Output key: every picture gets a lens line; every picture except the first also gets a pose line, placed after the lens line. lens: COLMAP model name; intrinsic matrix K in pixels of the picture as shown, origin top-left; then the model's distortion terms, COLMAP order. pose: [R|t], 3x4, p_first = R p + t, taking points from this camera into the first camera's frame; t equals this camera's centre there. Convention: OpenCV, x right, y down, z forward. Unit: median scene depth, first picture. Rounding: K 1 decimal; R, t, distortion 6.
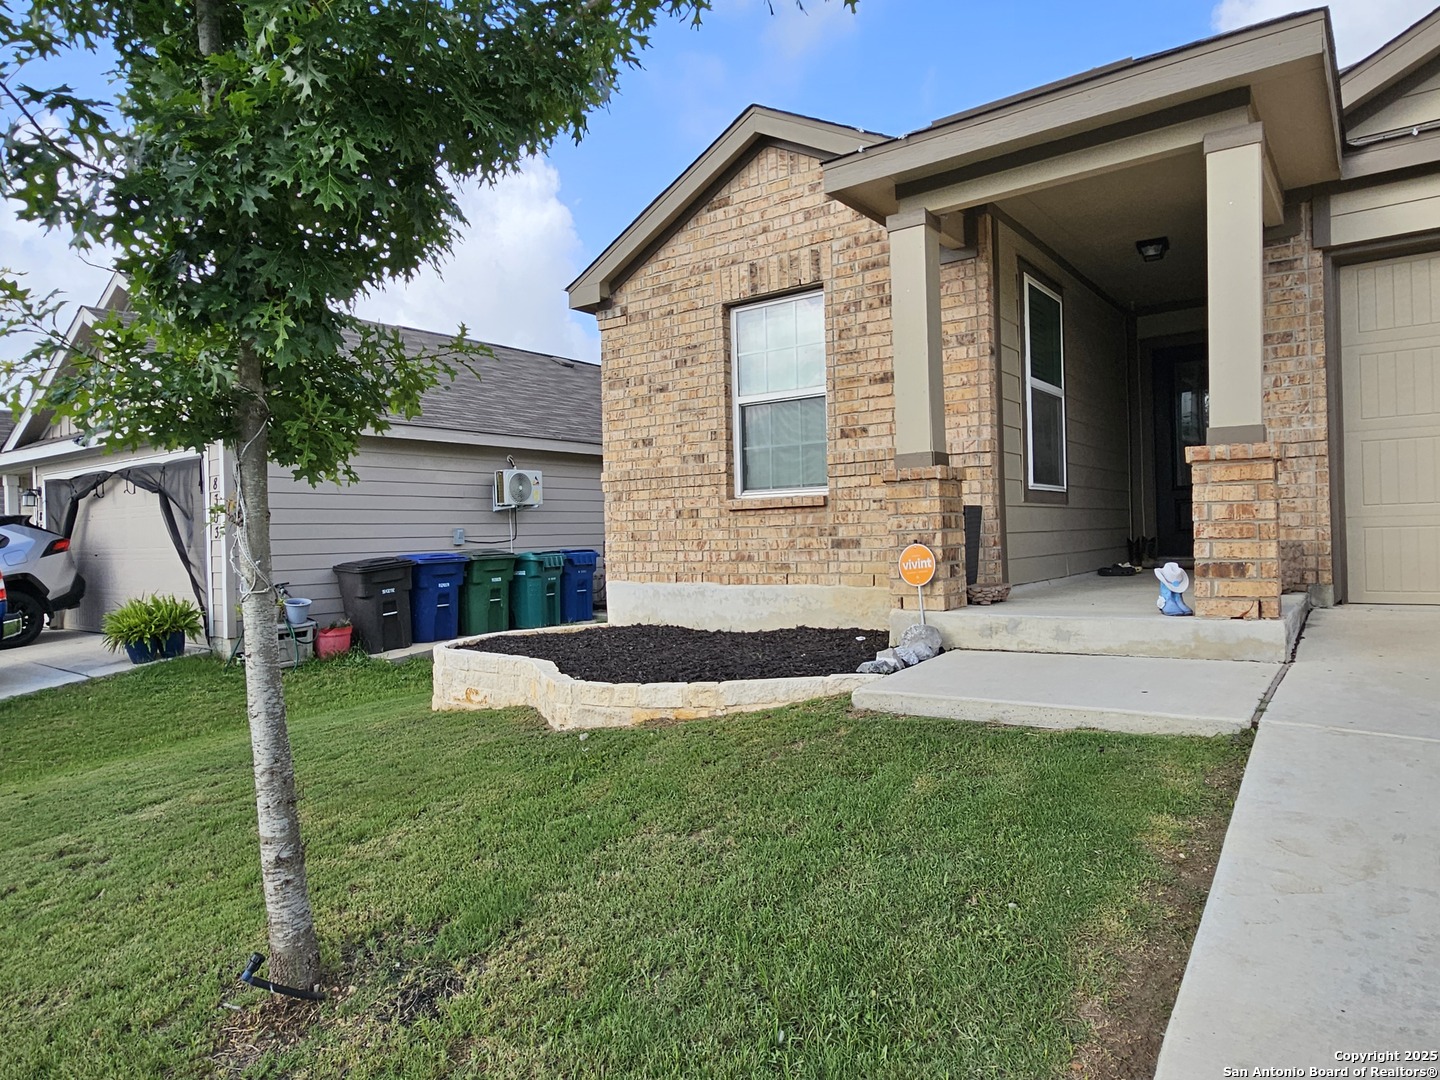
lens RADIAL K [[914.9, 0, 683.7], [0, 914.9, 534.7], [0, 0, 1]] dist [0.000359, -0.000225]
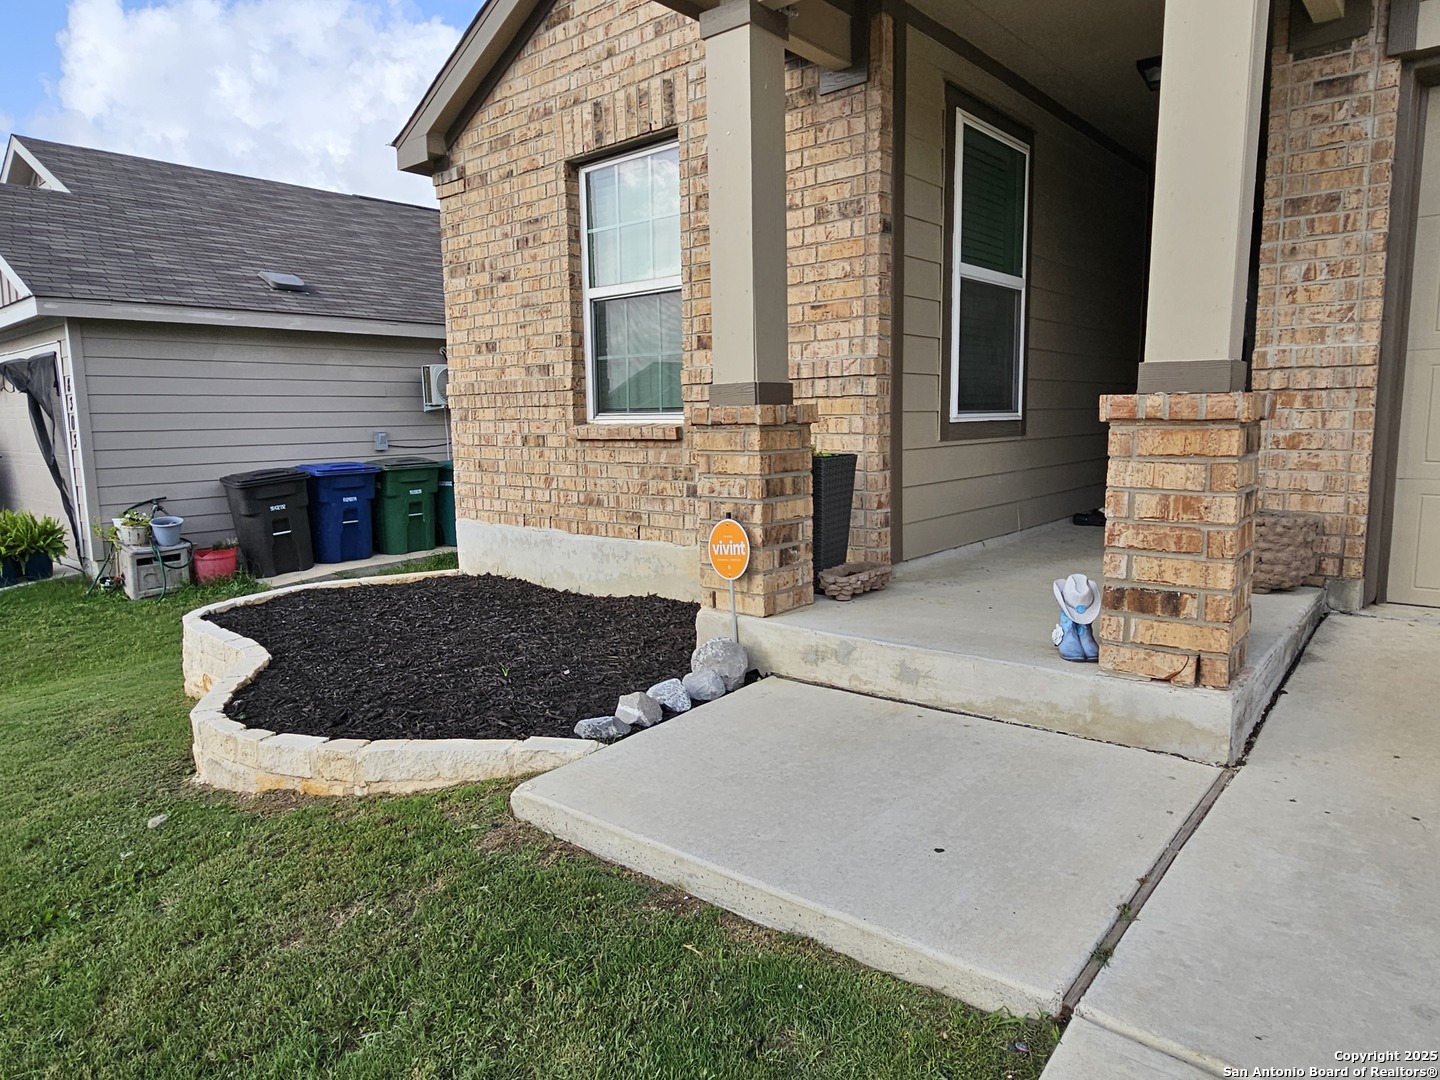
lens RADIAL K [[914.9, 0, 683.7], [0, 914.9, 534.7], [0, 0, 1]] dist [0.000359, -0.000225]
pose [[0.997589, 0.017148, -0.067247, 0.227072], [-0.008075, 0.991092, 0.132930, -0.058986], [0.068927, -0.132067, 0.988841, 0.268691]]
